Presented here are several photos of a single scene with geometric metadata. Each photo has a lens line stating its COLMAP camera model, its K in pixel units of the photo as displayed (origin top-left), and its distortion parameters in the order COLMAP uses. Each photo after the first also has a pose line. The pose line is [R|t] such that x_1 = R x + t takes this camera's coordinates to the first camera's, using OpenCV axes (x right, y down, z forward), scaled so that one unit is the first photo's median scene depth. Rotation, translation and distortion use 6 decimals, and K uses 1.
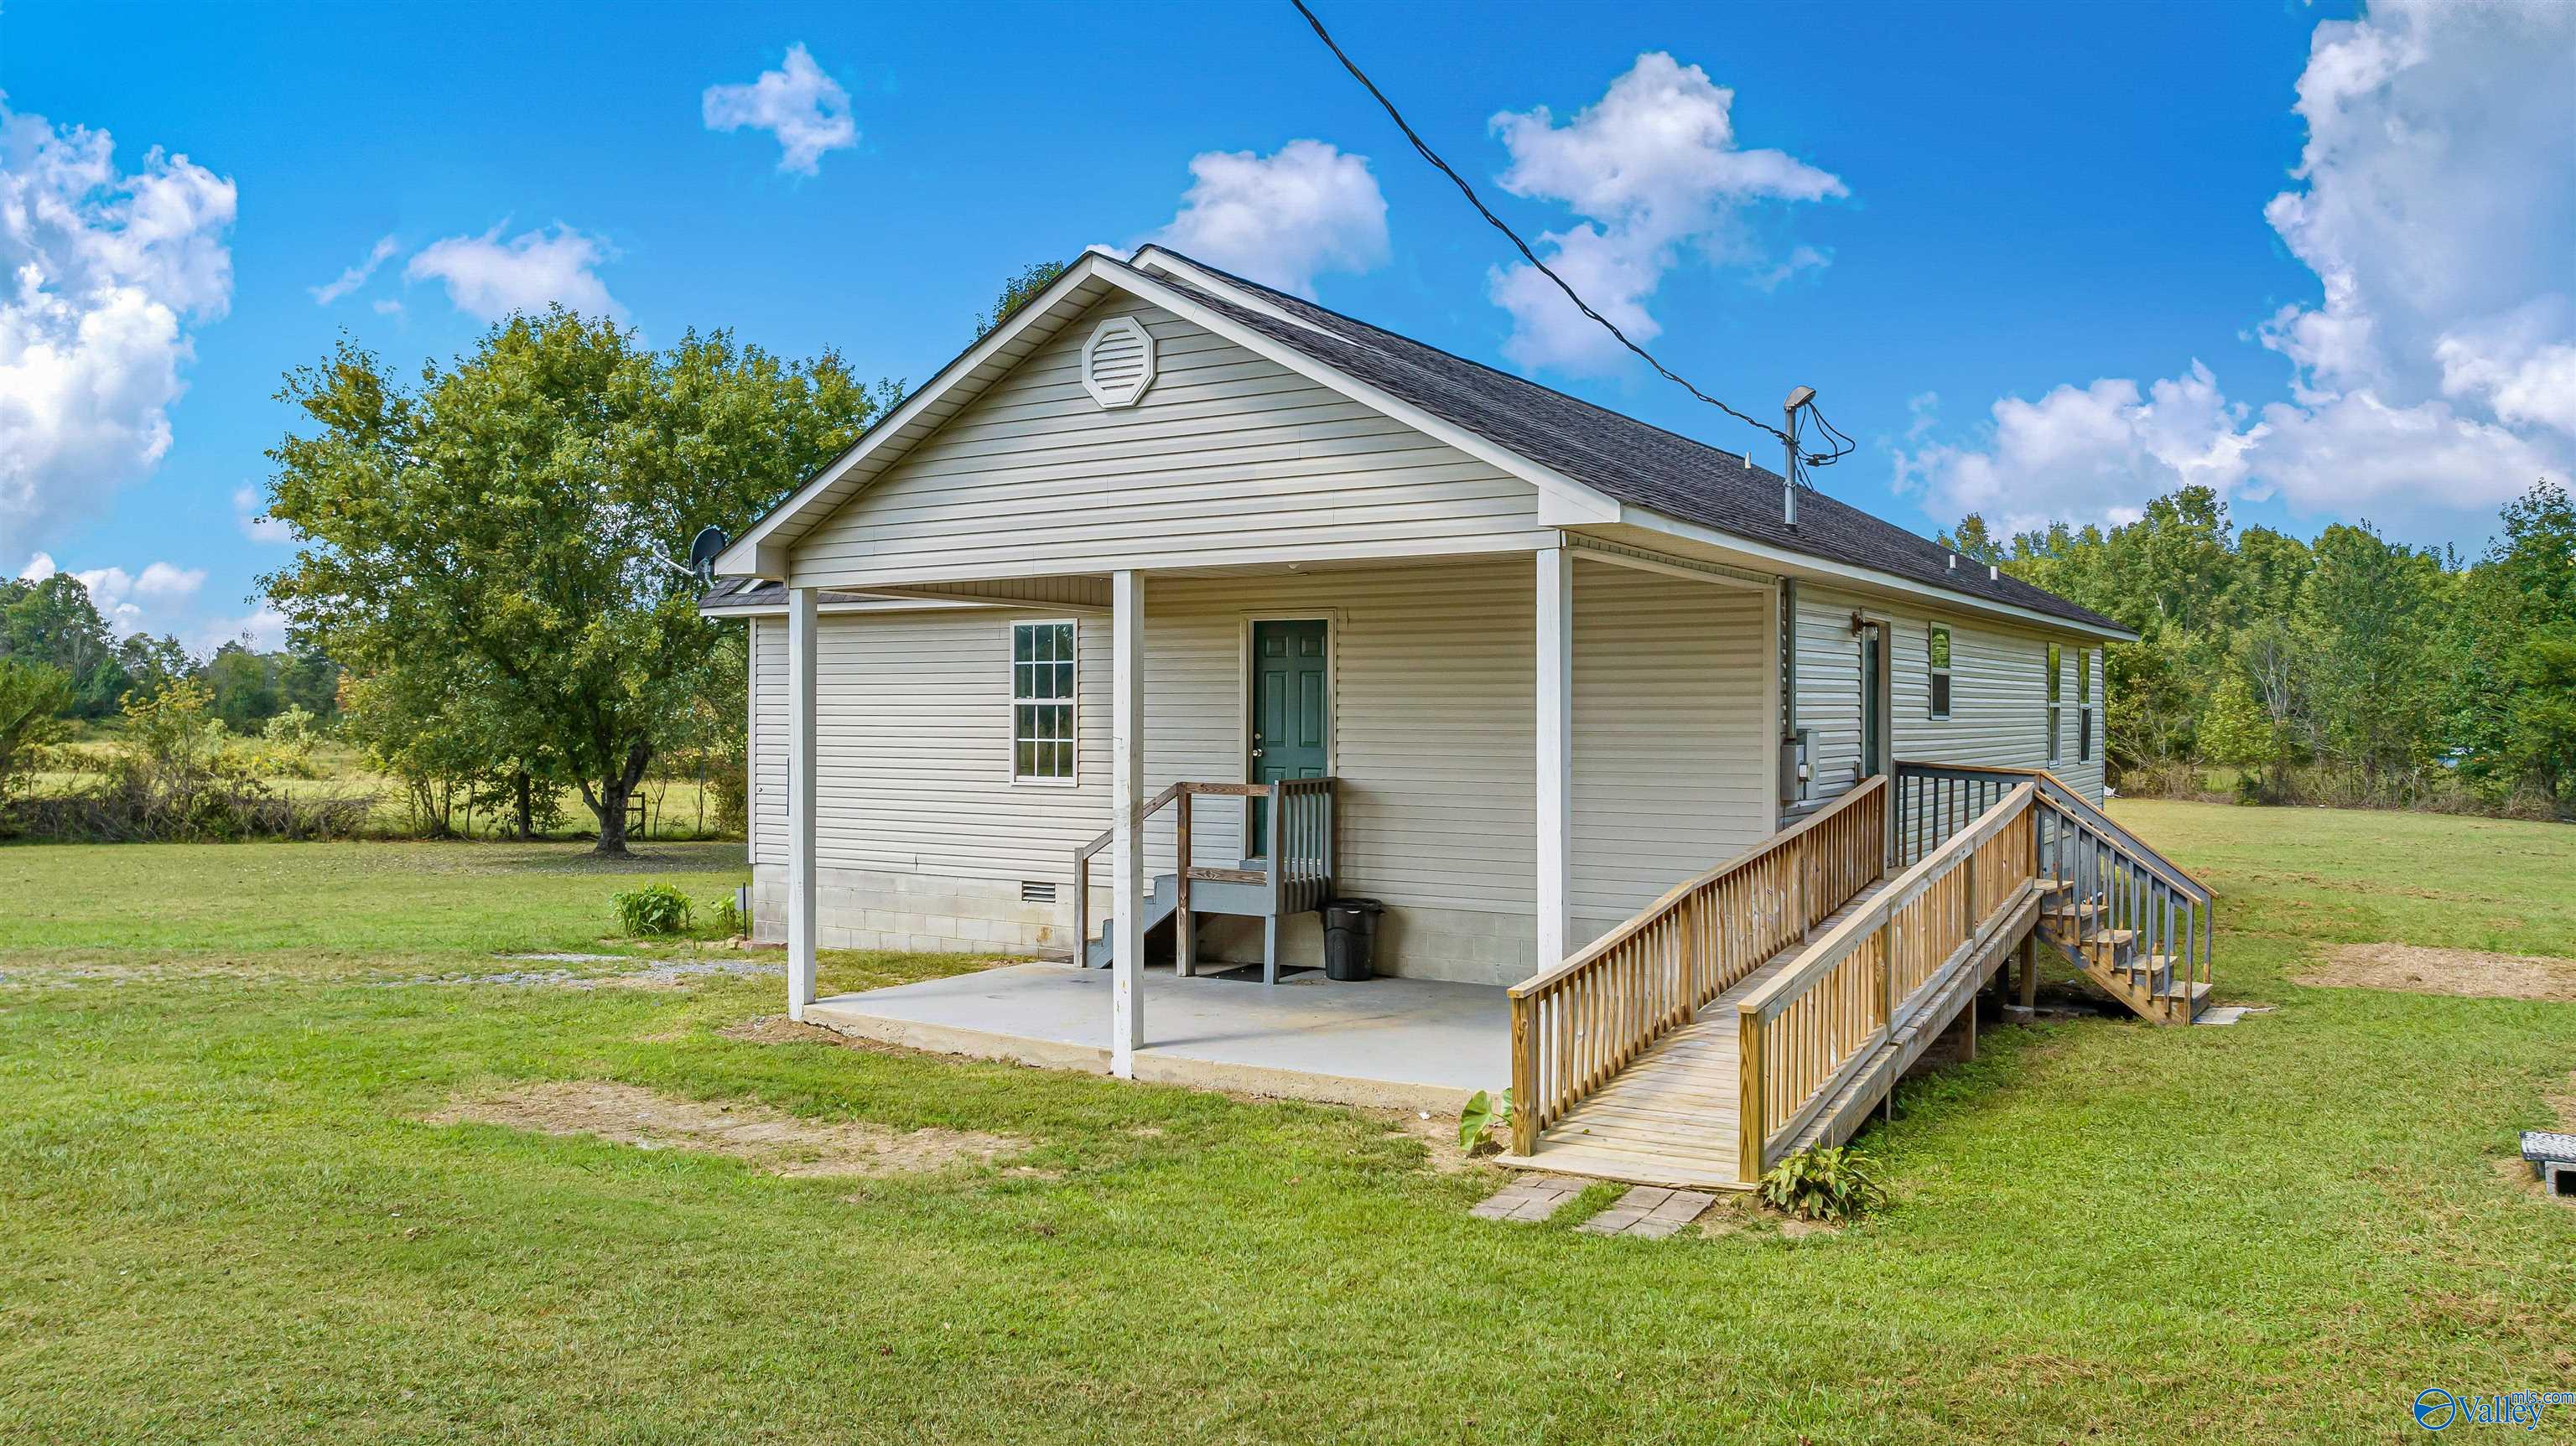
lens RADIAL K [[1837.2, 0, 1288.9], [0, 1837.2, 709.3], [0, 0, 1]] dist [-0.010673, -0.000743]
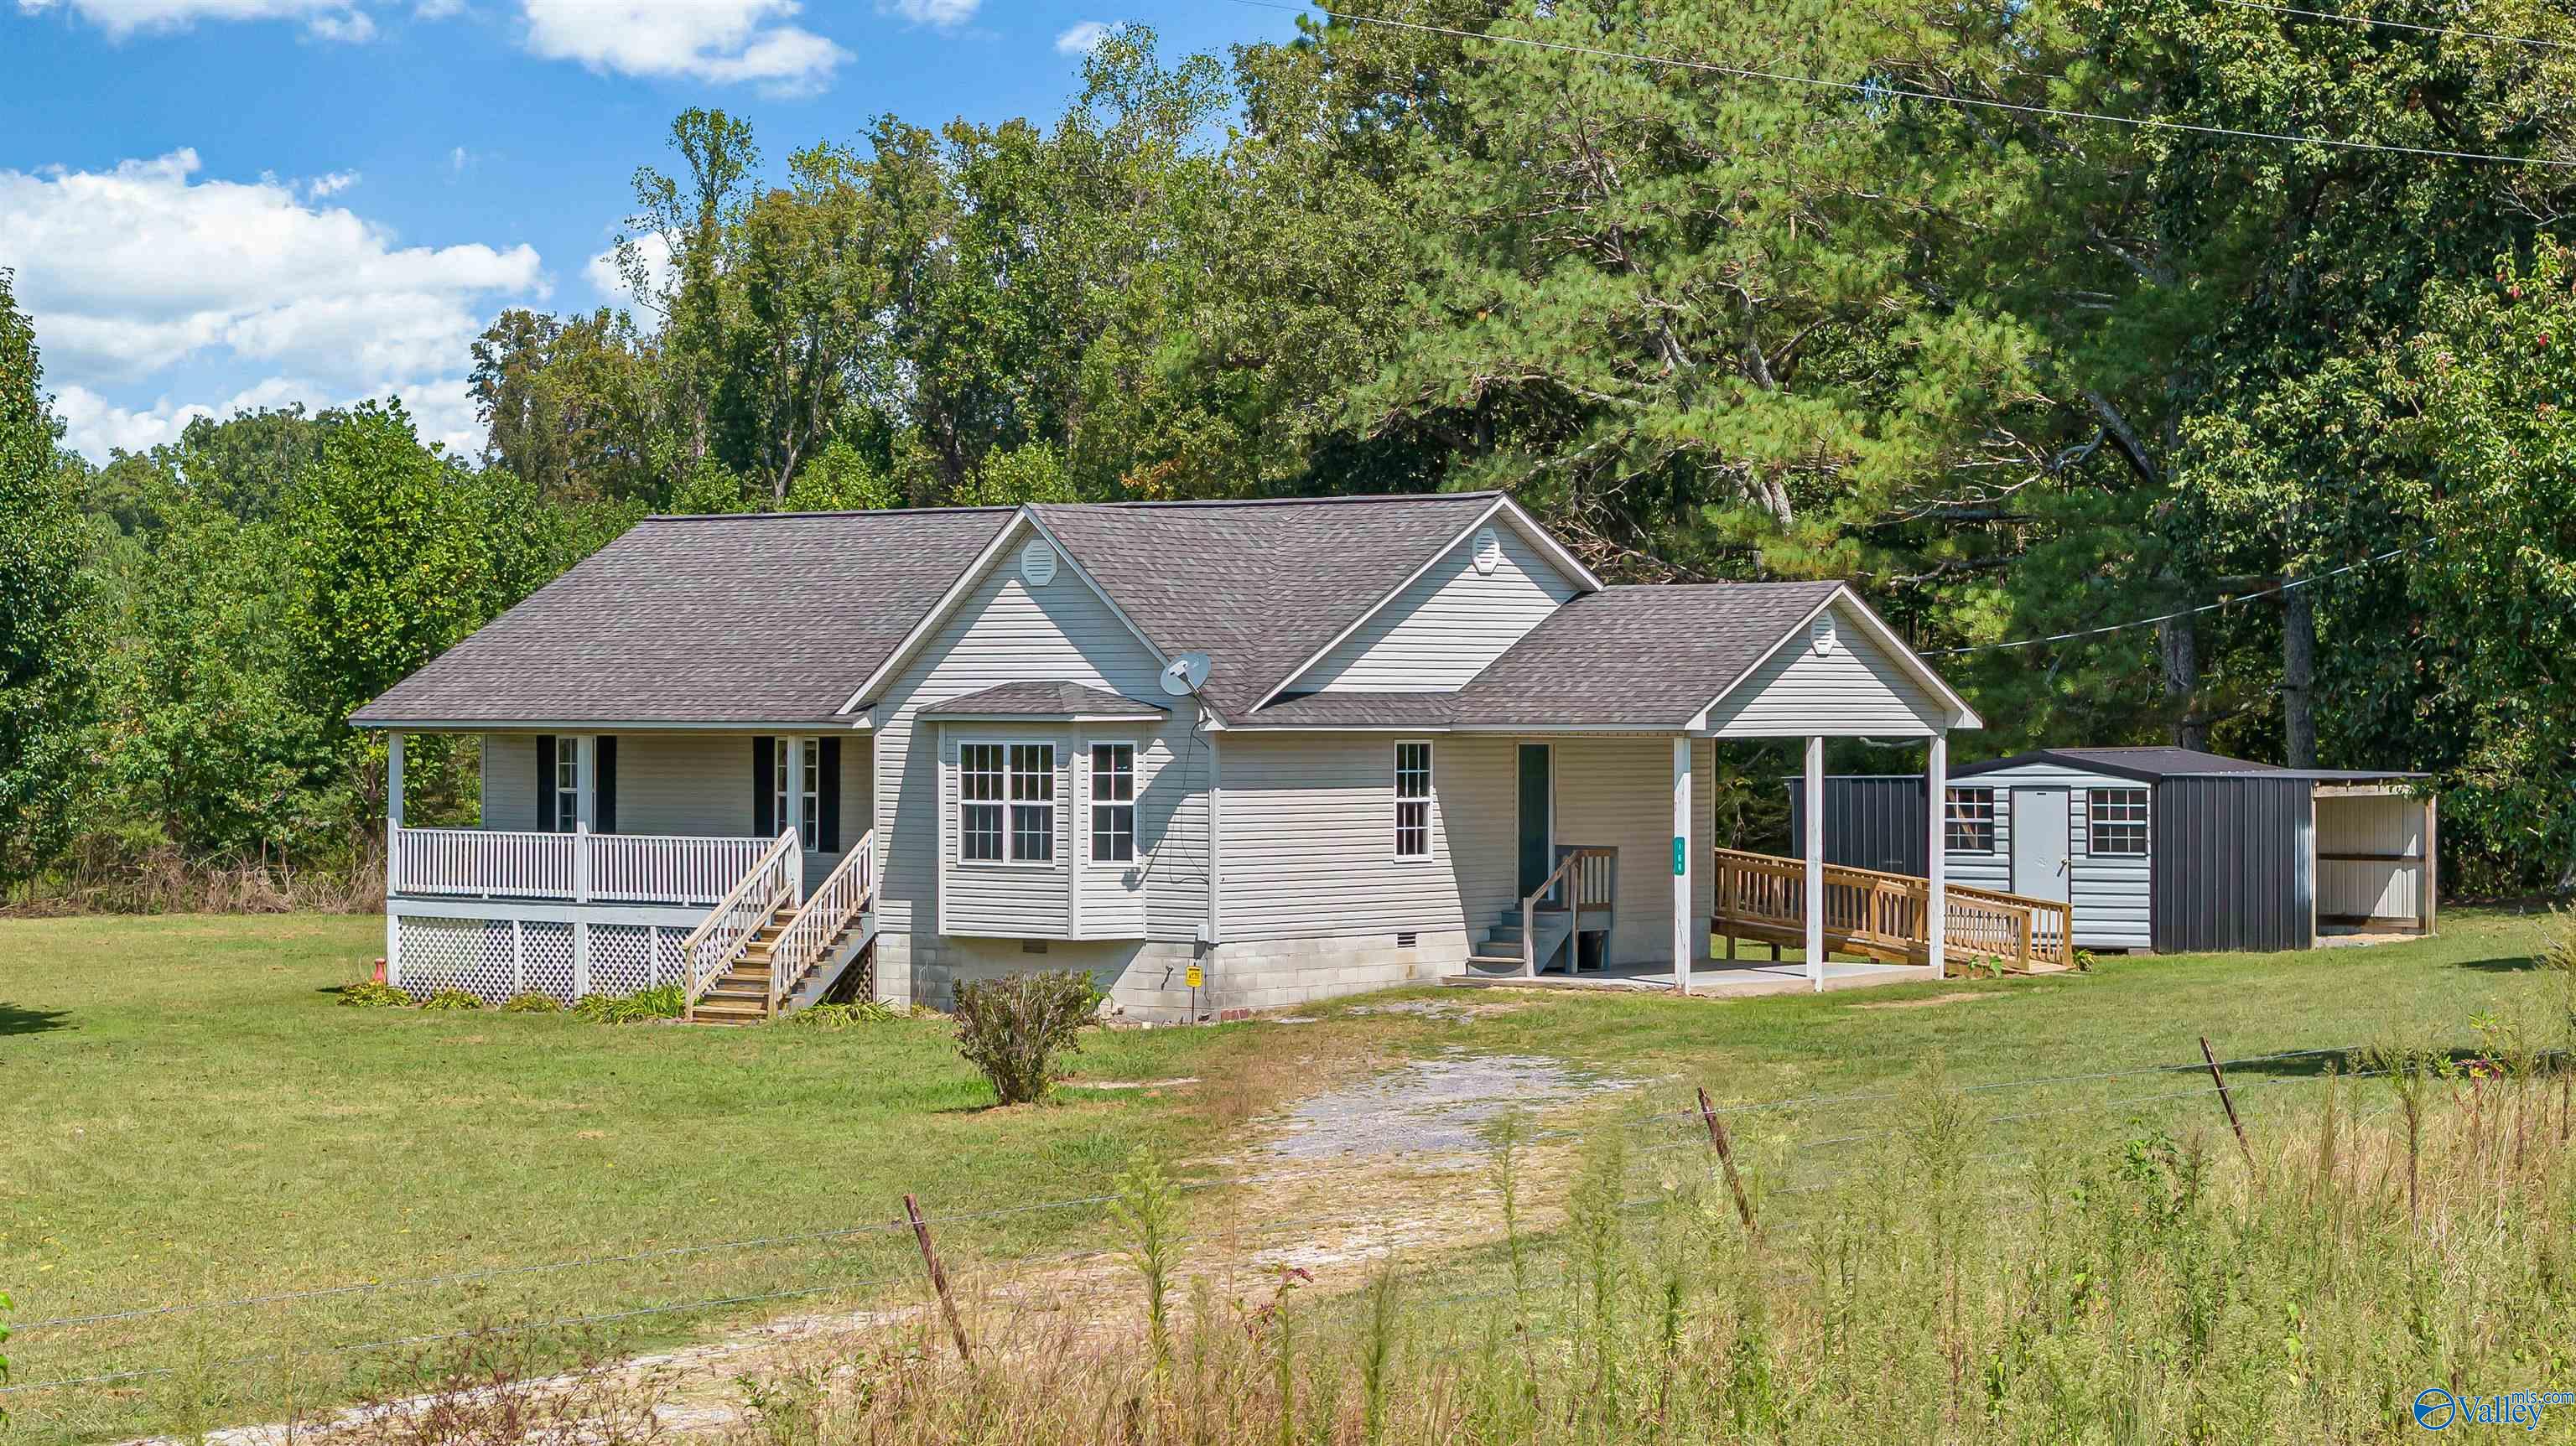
lens RADIAL K [[5326.0, 0, 1288.0], [0, 5326.0, 723.0], [0, 0, 1]] dist [-0.078254, 0.308719]
pose [[0.089793, -0.002476, 0.995957, -4.551763], [-0.003934, 0.999988, 0.002841, -0.080703], [-0.995953, -0.004173, 0.089782, 0.819921]]
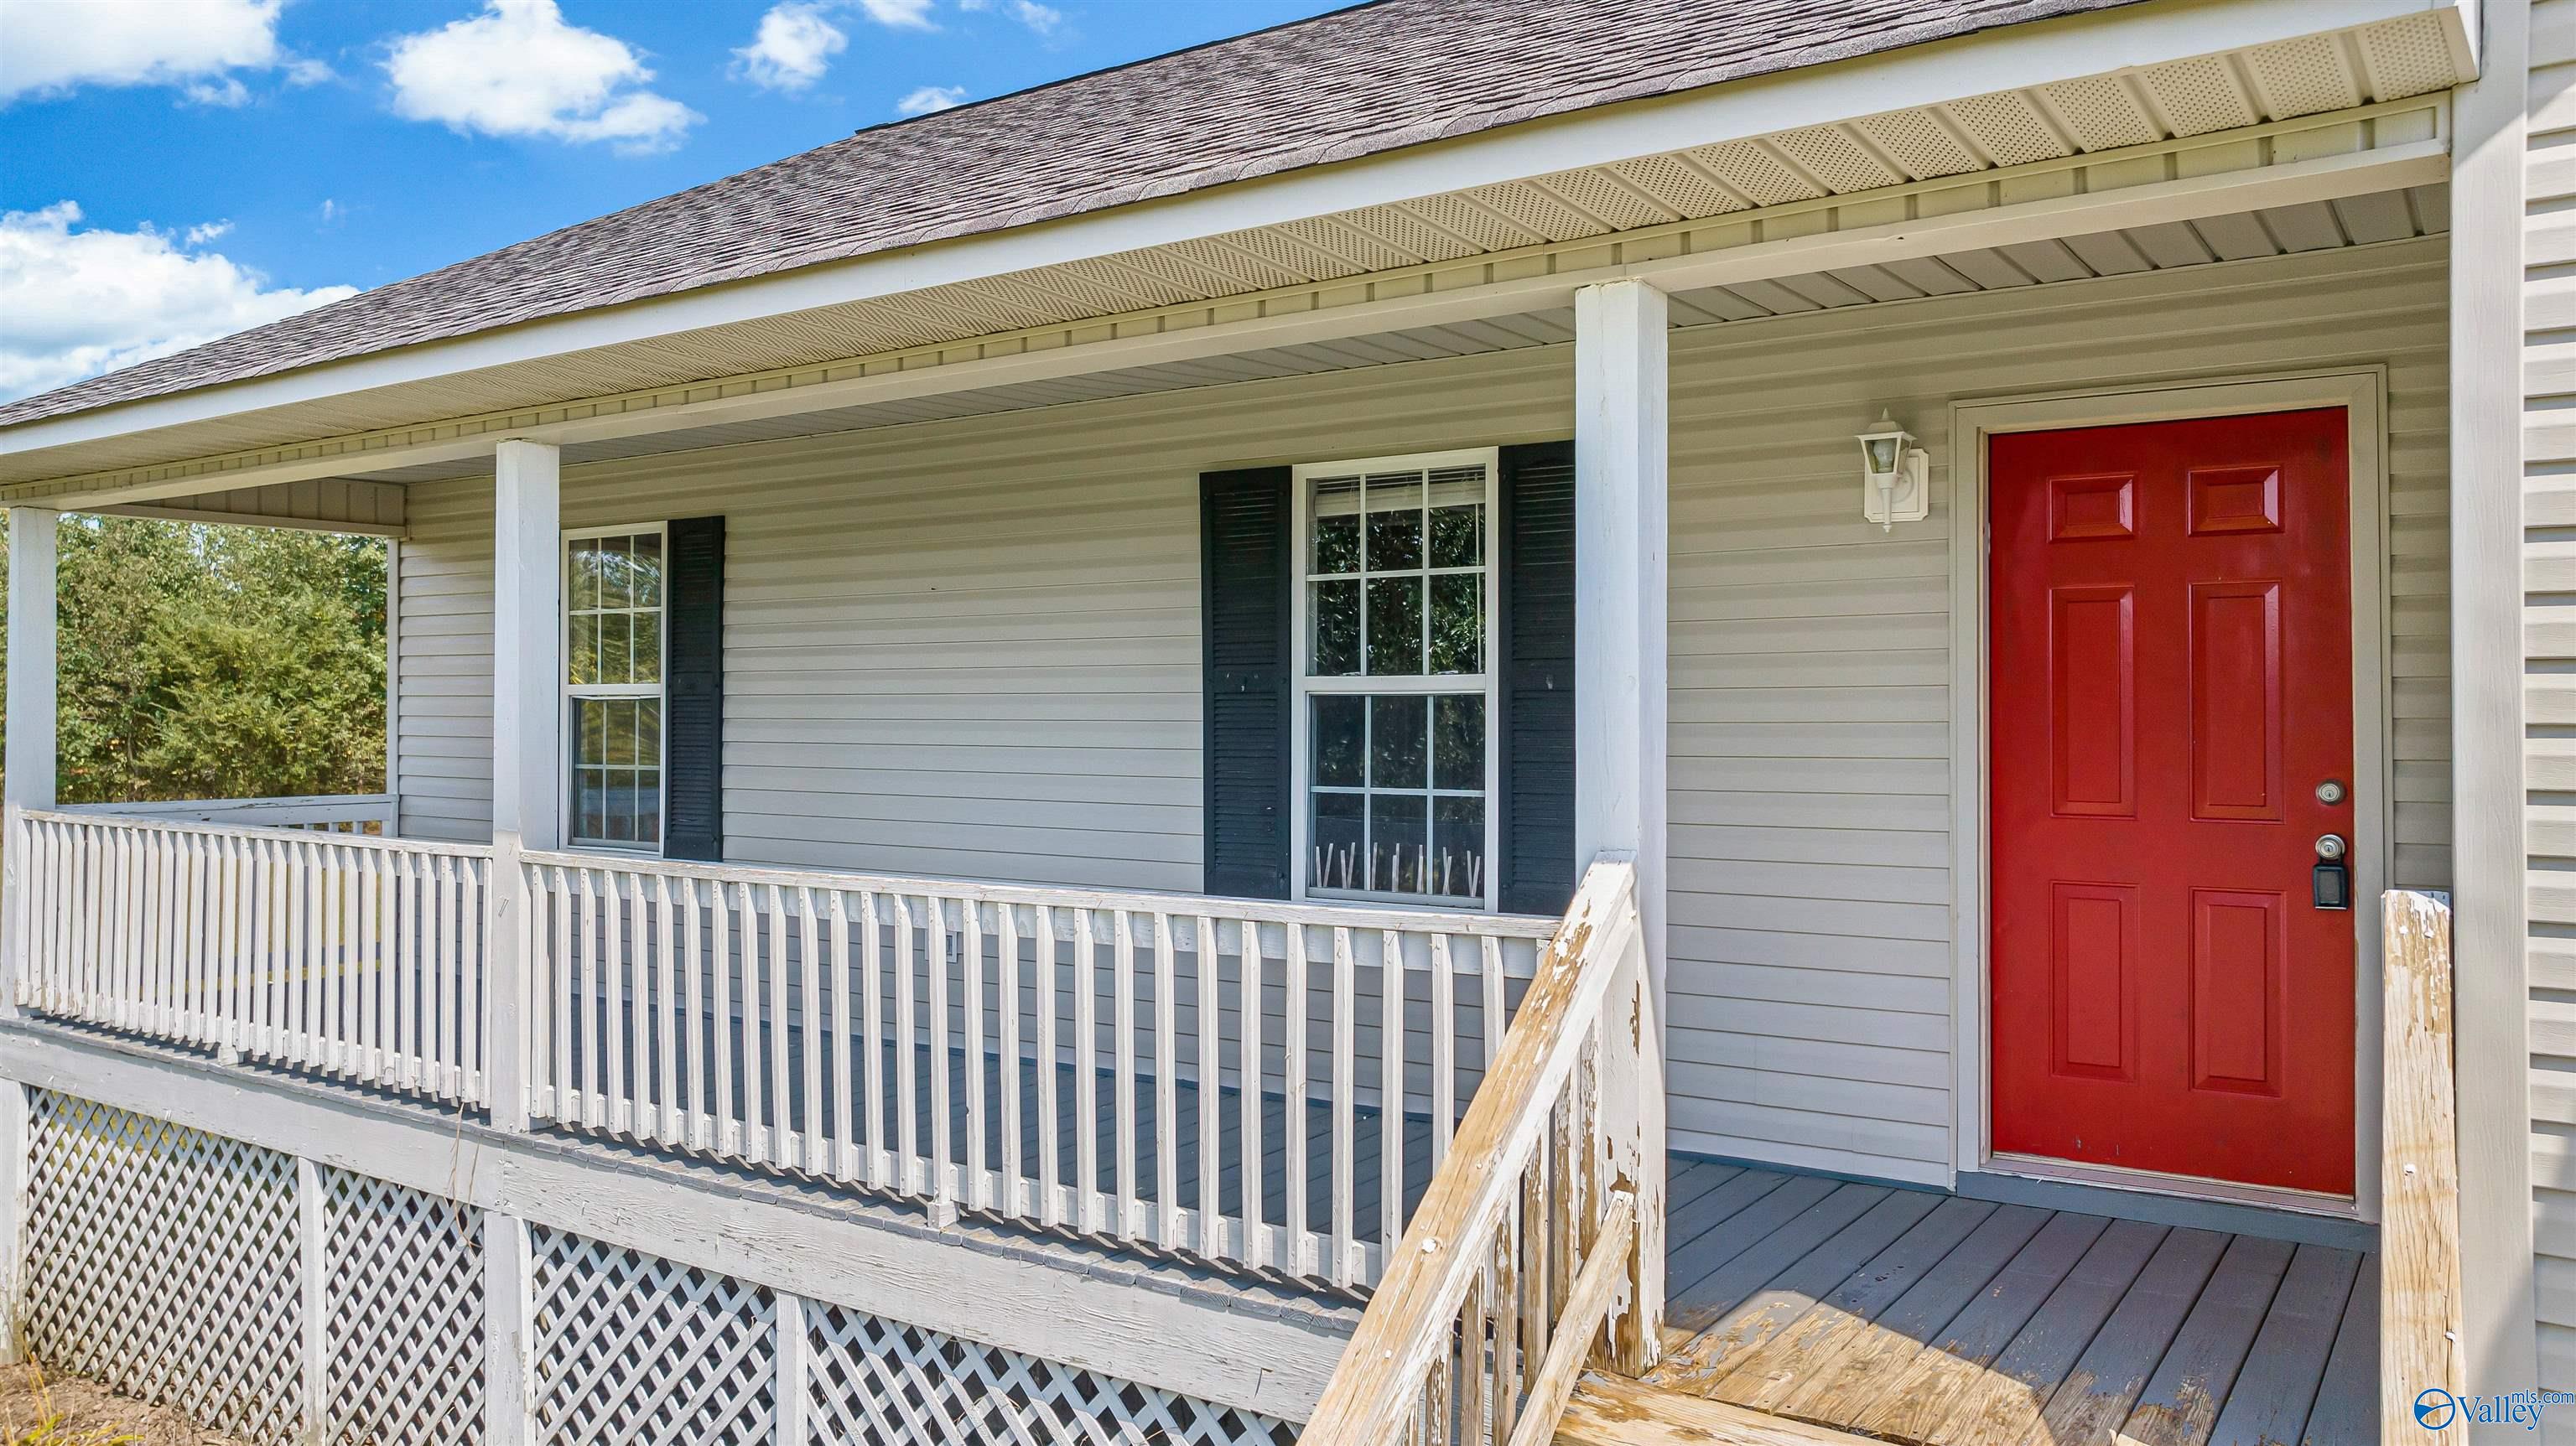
lens RADIAL K [[1837.2, 0, 1288.9], [0, 1837.2, 709.3], [0, 0, 1]] dist [-0.010673, -0.000743]
pose [[0.019378, 0.001817, 0.999811, -0.357963], [-0.002298, 0.999996, -0.001773, 0.002957], [-0.999810, -0.002264, 0.019382, 1.679971]]
